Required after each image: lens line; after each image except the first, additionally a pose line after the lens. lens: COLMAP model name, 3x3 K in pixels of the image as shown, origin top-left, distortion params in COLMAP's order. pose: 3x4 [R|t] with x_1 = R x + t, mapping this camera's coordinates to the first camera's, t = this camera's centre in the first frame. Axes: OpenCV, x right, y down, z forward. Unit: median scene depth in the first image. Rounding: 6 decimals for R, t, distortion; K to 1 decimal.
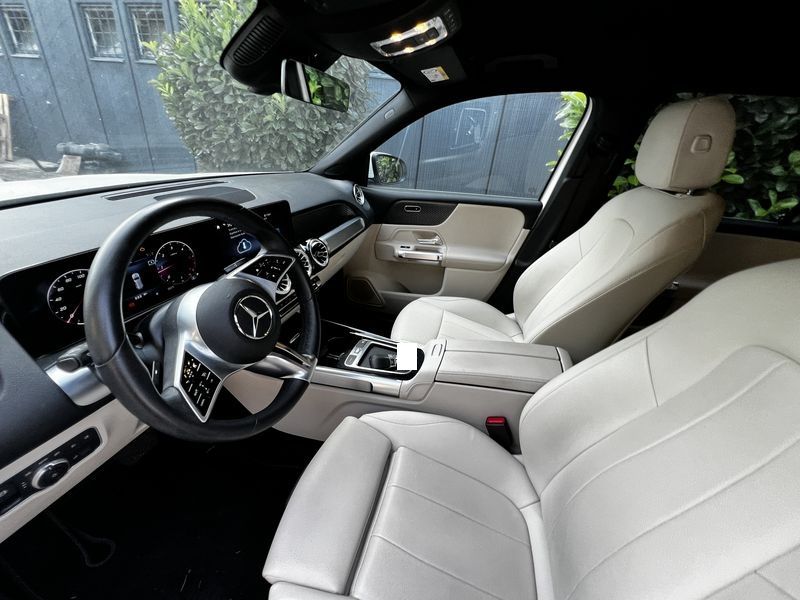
lens RADIAL K [[320.6, 0, 398.7], [0, 320.6, 300.1], [0, 0, 1]] dist [-0.006204, 0.000826]
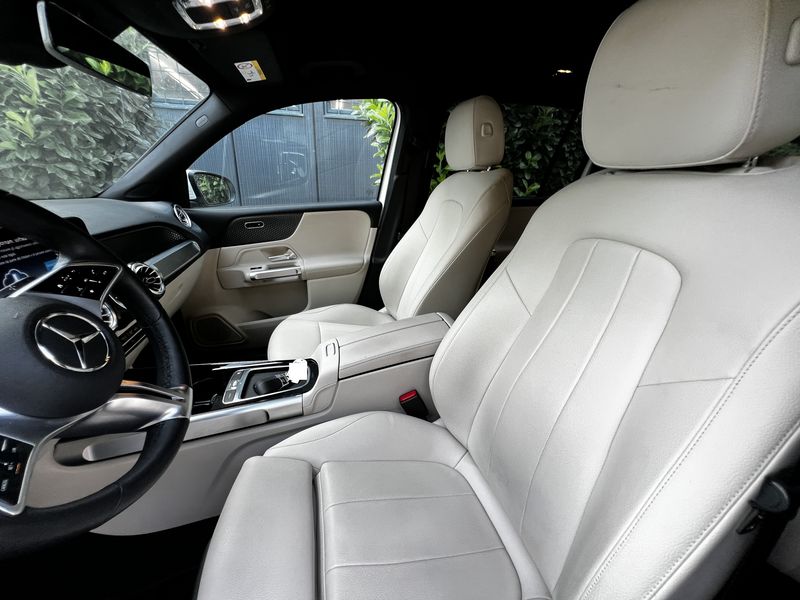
lens RADIAL K [[320.6, 0, 400.6], [0, 320.6, 300.1], [0, 0, 1]] dist [-0.006204, 0.000826]
pose [[0.865798, -0.233574, 0.442535, -0.072038], [0.274776, 0.961029, -0.030347, 0.091058], [-0.418201, 0.147872, 0.896238, 0.057799]]
